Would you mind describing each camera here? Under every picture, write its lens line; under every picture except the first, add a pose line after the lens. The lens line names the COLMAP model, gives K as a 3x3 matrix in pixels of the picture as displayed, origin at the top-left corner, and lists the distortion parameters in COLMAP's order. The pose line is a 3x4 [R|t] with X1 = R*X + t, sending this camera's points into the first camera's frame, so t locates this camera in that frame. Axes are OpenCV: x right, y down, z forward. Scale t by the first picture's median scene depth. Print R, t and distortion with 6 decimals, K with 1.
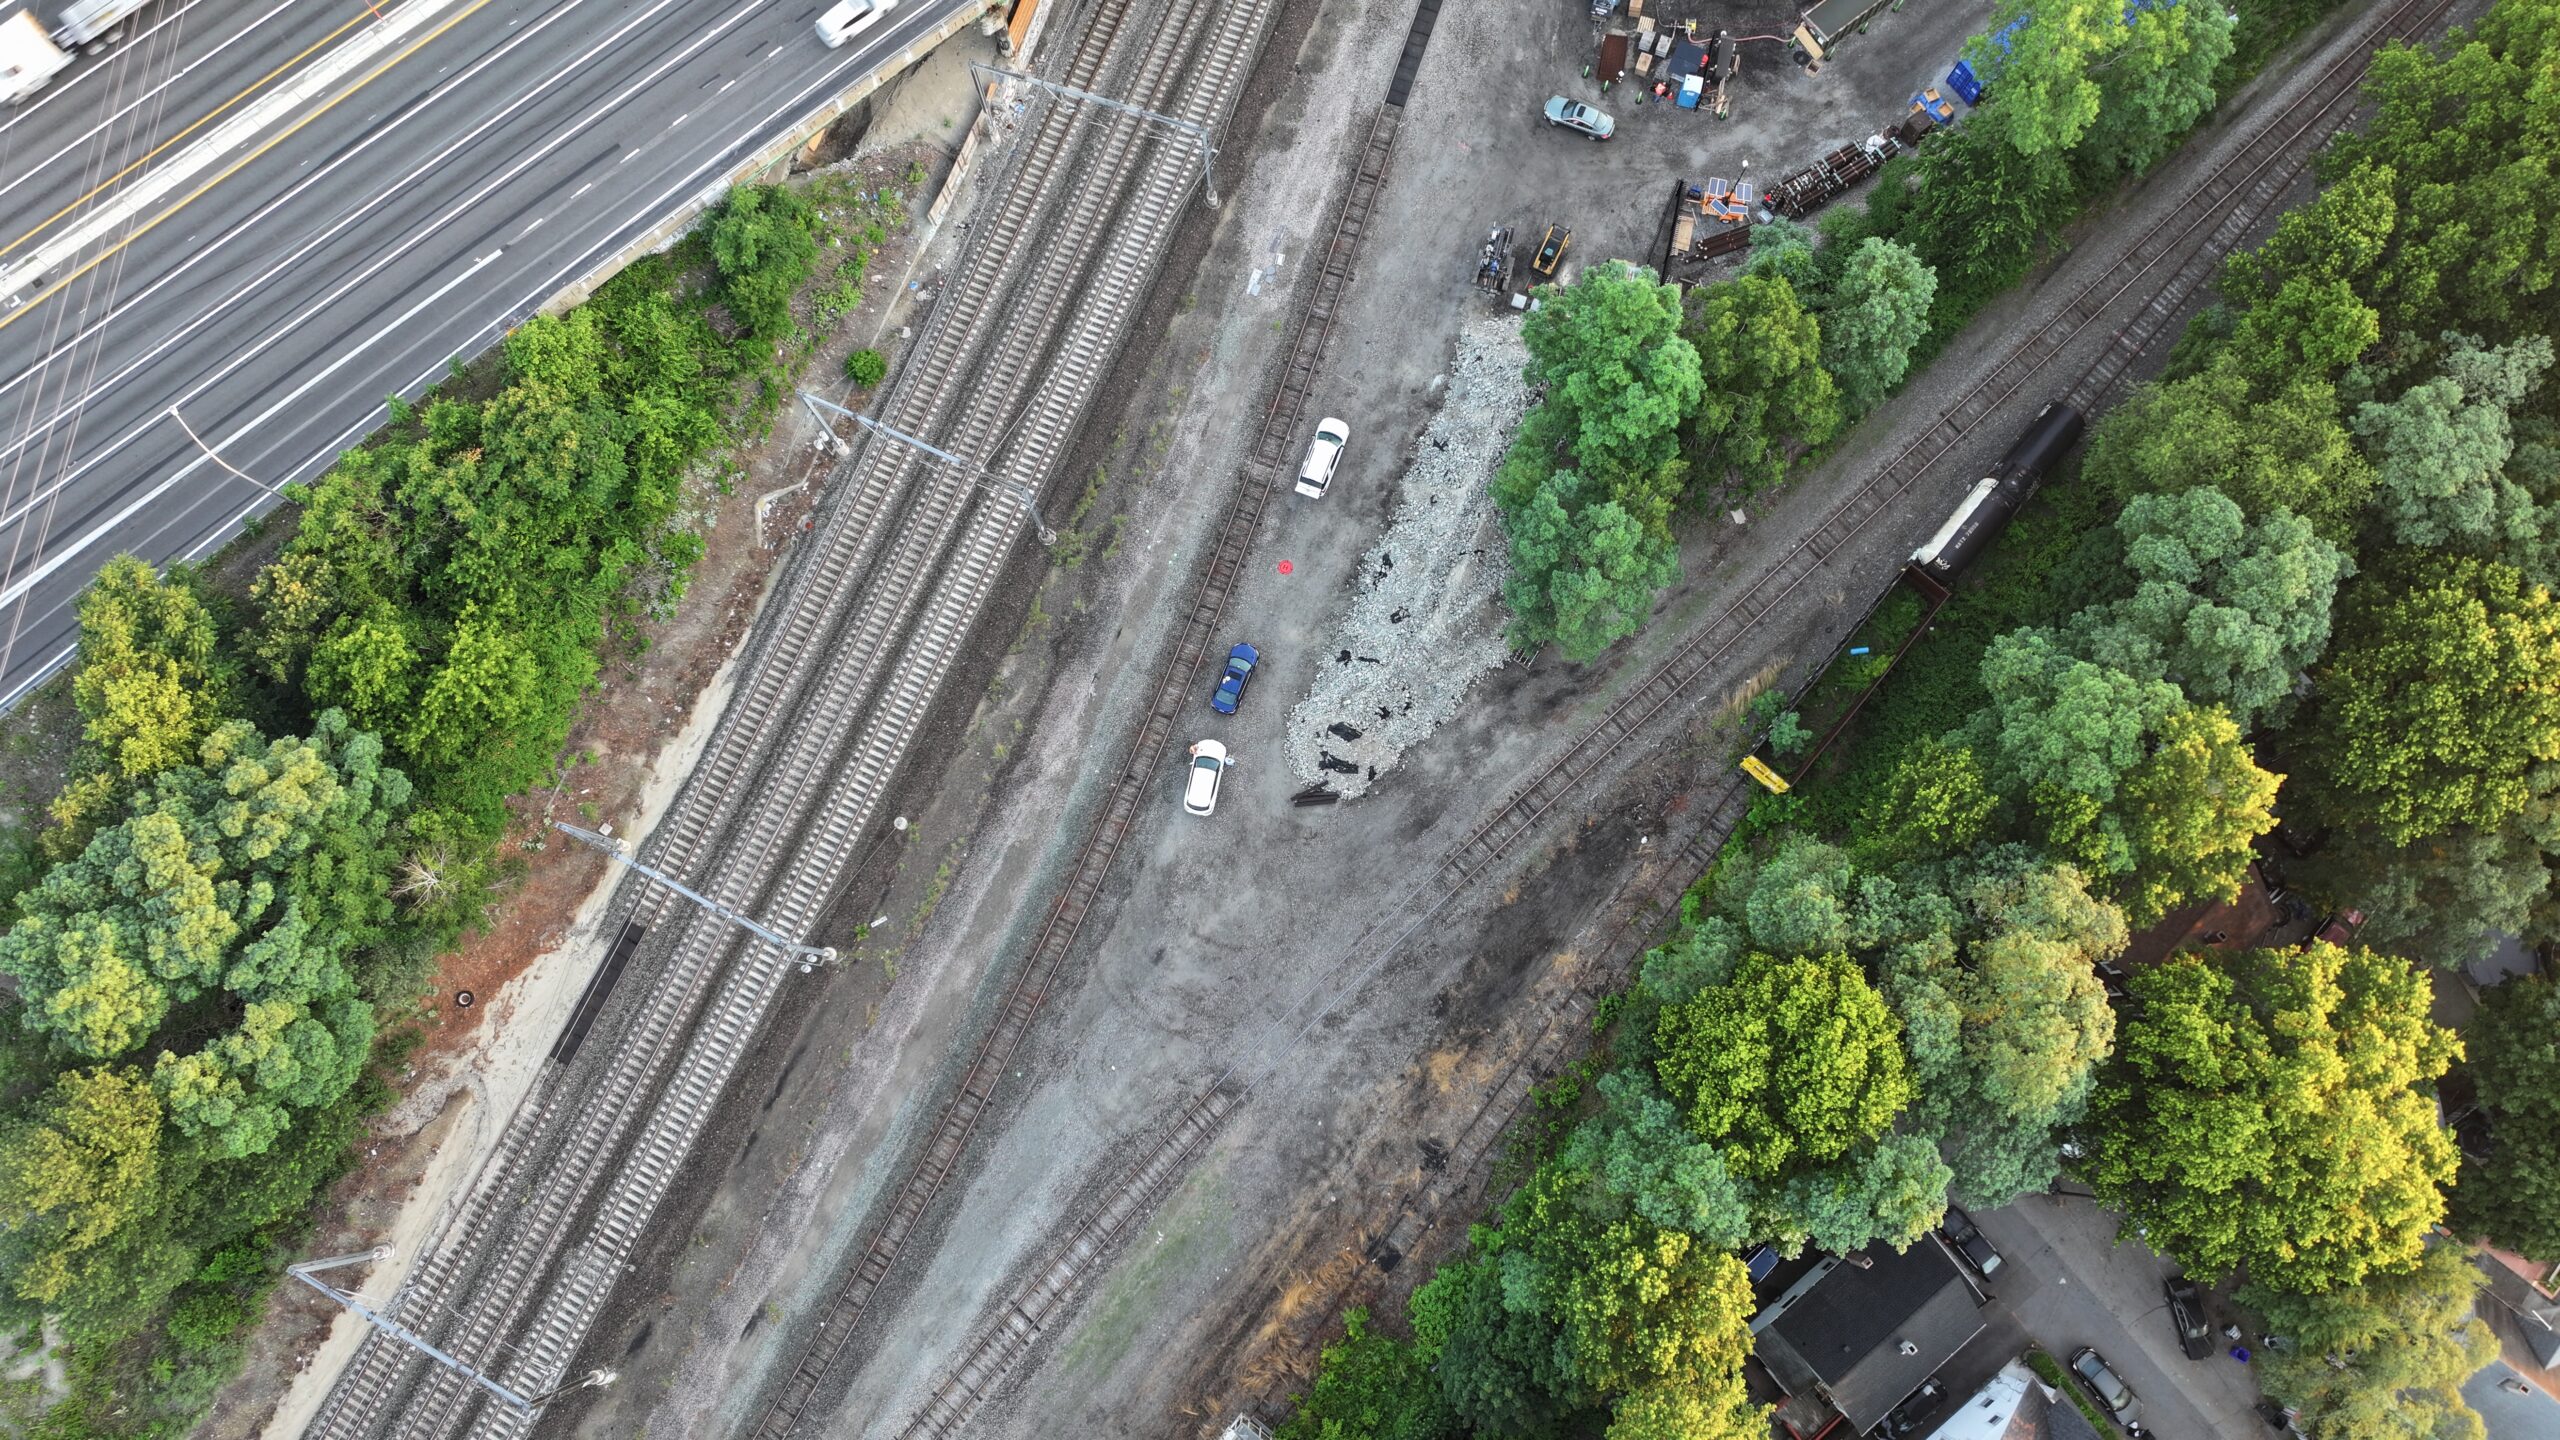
lens RADIAL K [[1802.1, 0, 1292.8], [0, 1802.1, 726.9], [0, 0, 1]] dist [-0.002342, 0.017047]
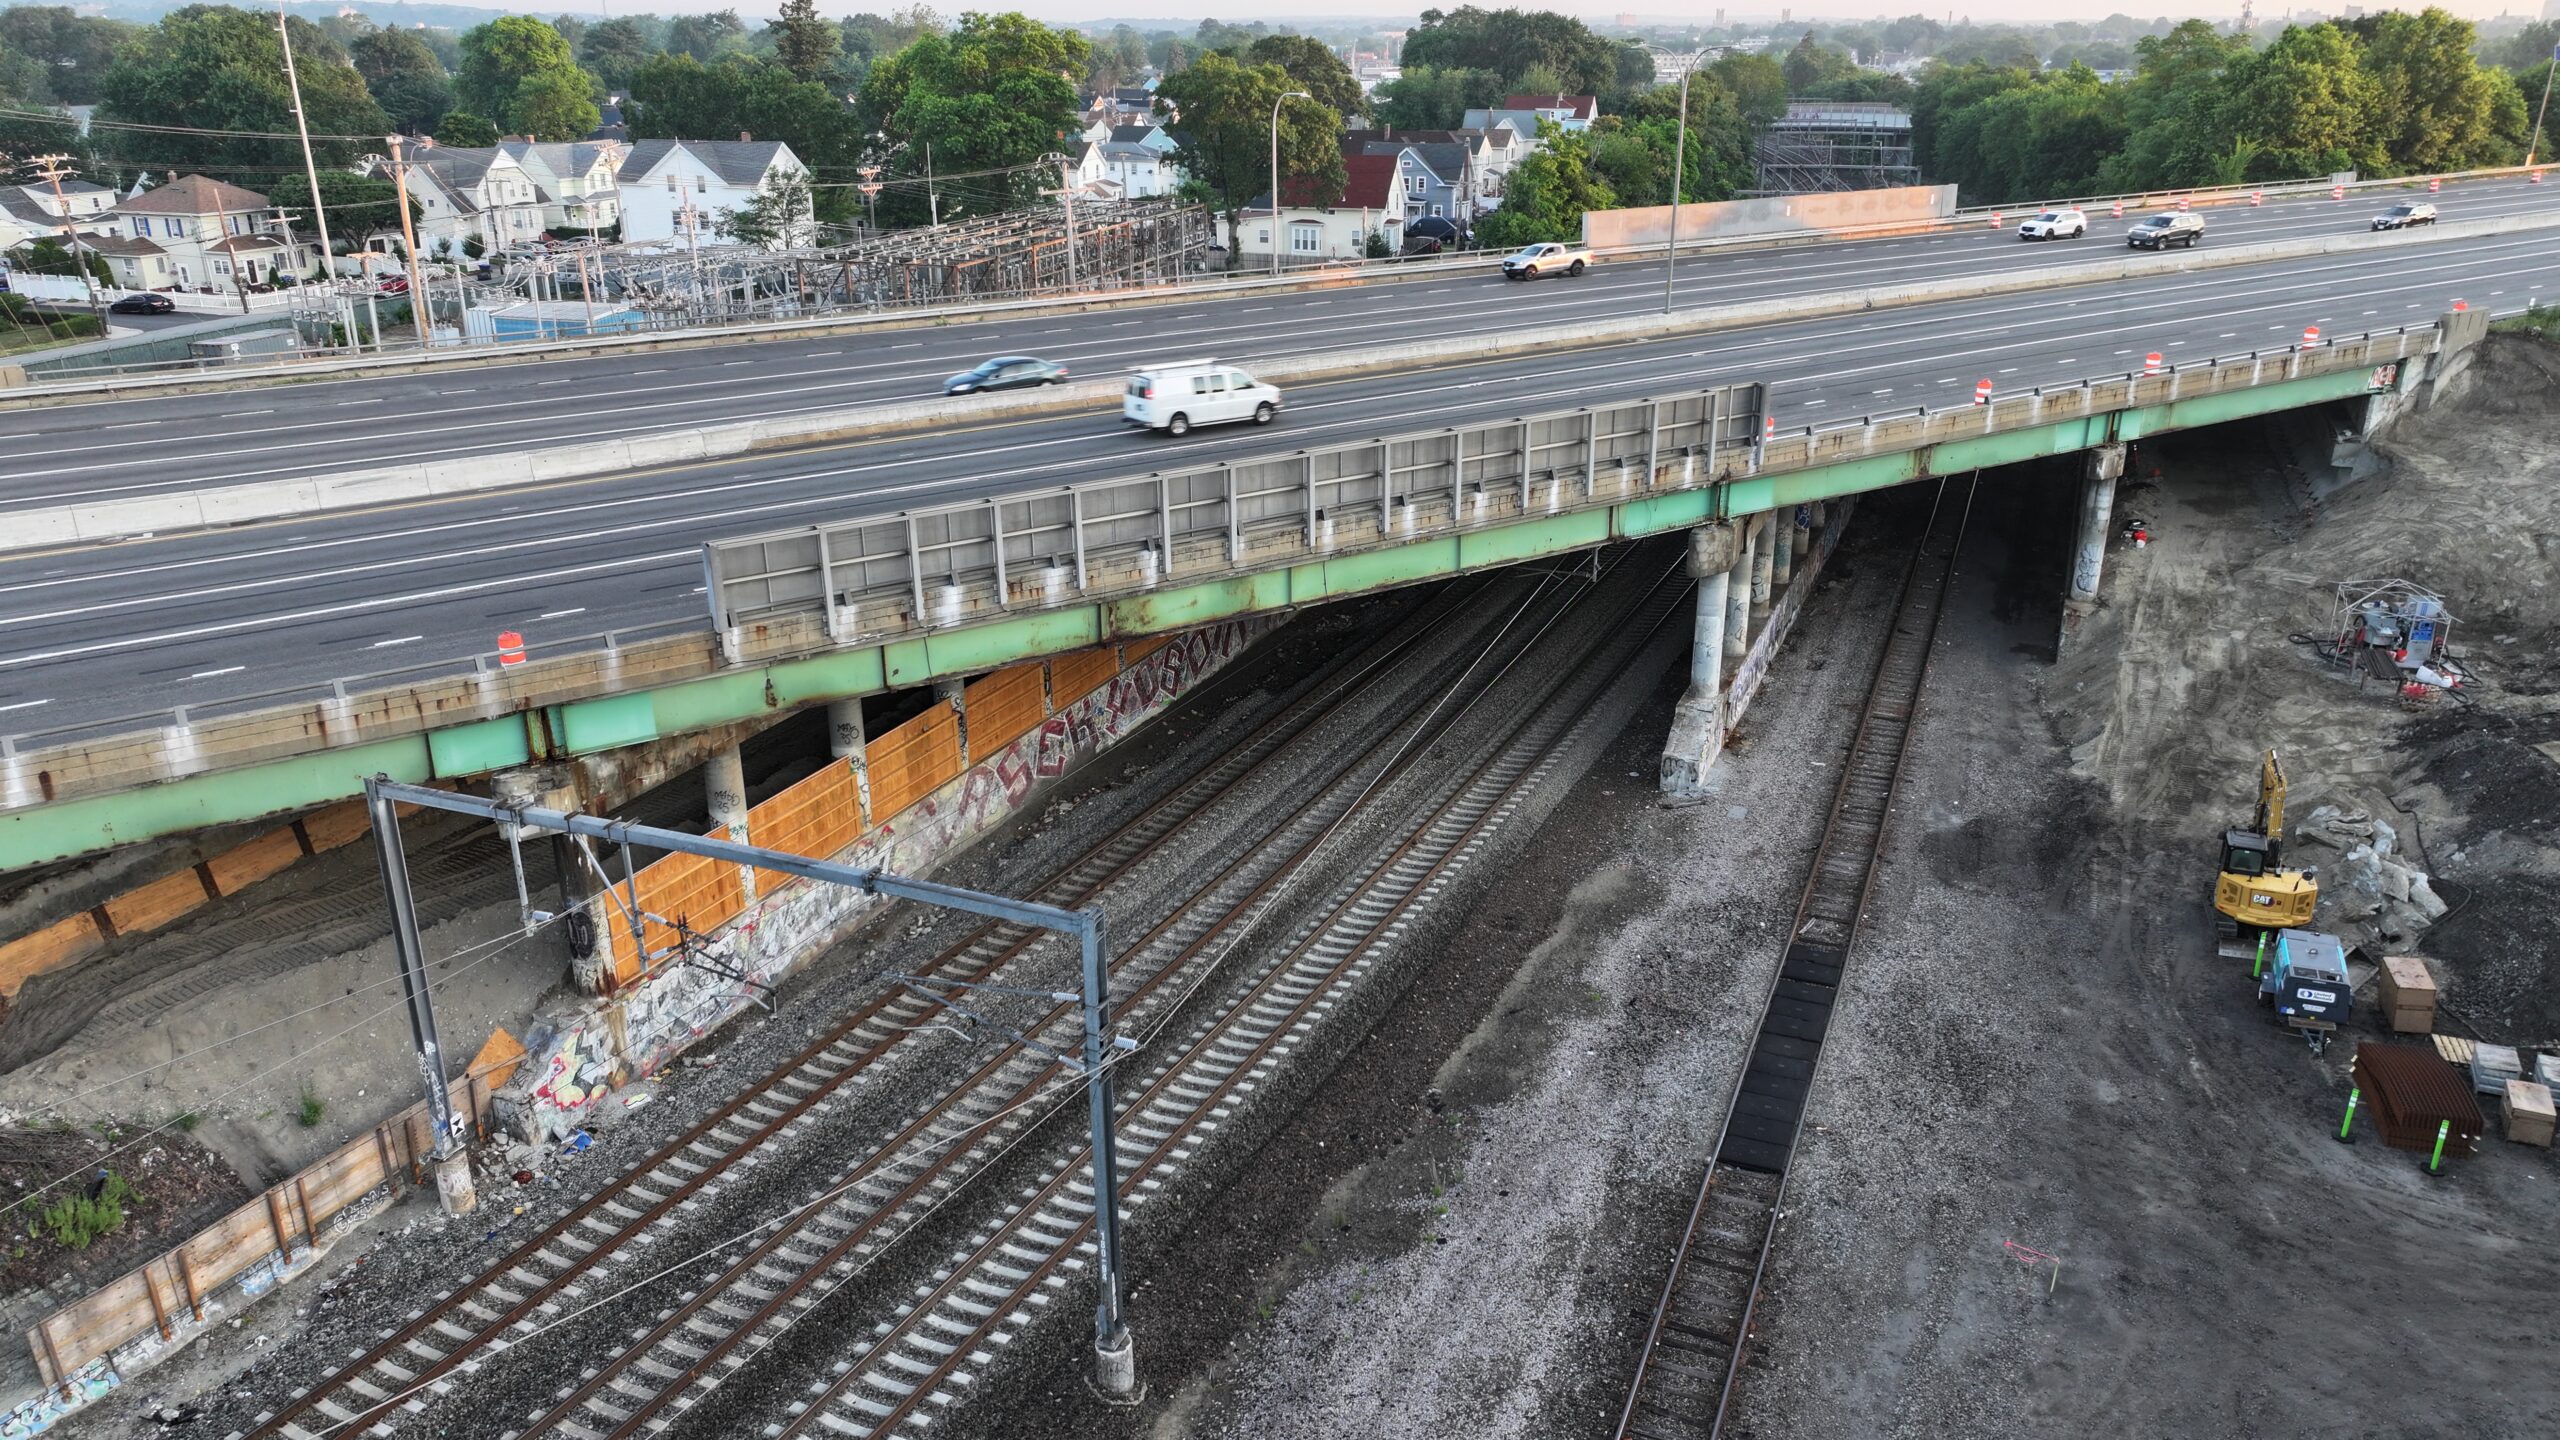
lens RADIAL K [[1802.1, 0, 1289.8], [0, 1802.1, 715.6], [0, 0, 1]] dist [-0.002342, 0.017047]
pose [[0.997257, 0.028774, -0.068197, -0.003490], [-0.073186, 0.521080, -0.850364, -0.116782], [0.011068, 0.853023, 0.521757, 0.772951]]
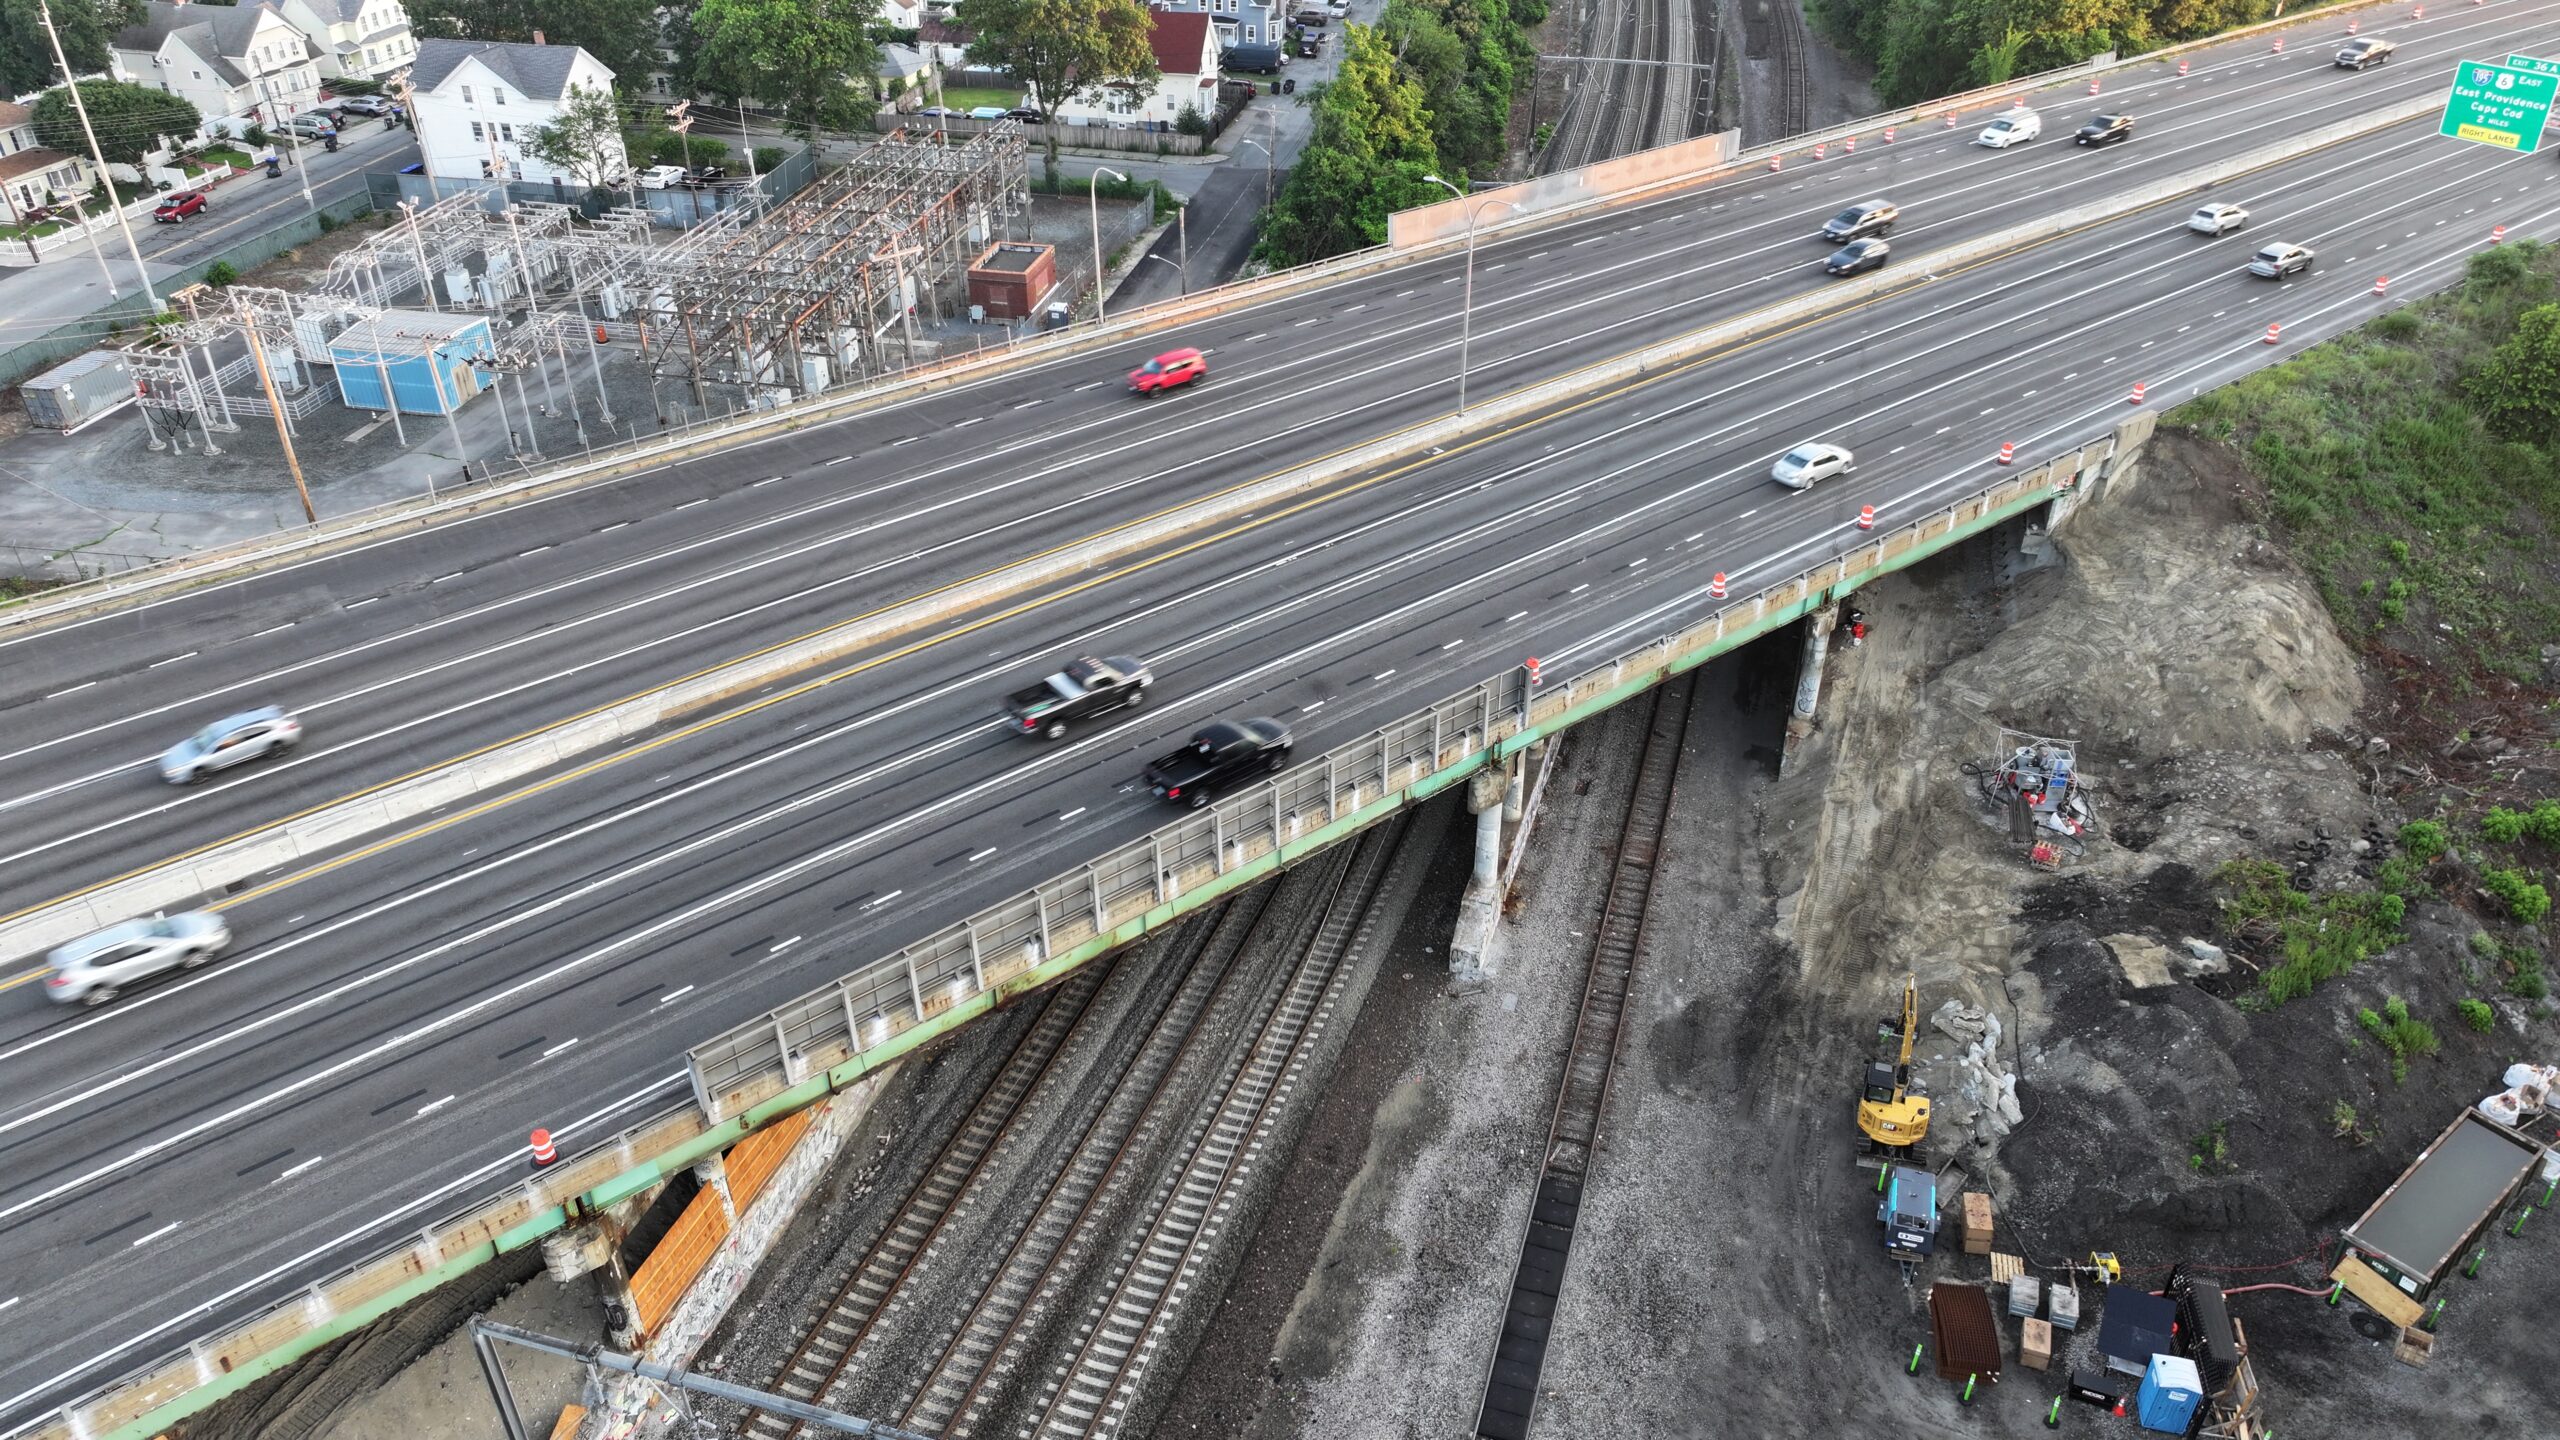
lens RADIAL K [[1802.1, 0, 1290.6], [0, 1802.1, 713.9], [0, 0, 1]] dist [-0.002342, 0.017047]
pose [[0.999688, -0.011074, 0.022409, -0.001860], [0.023853, 0.690598, -0.722845, -0.152947], [-0.007471, 0.723154, 0.690647, 0.573437]]
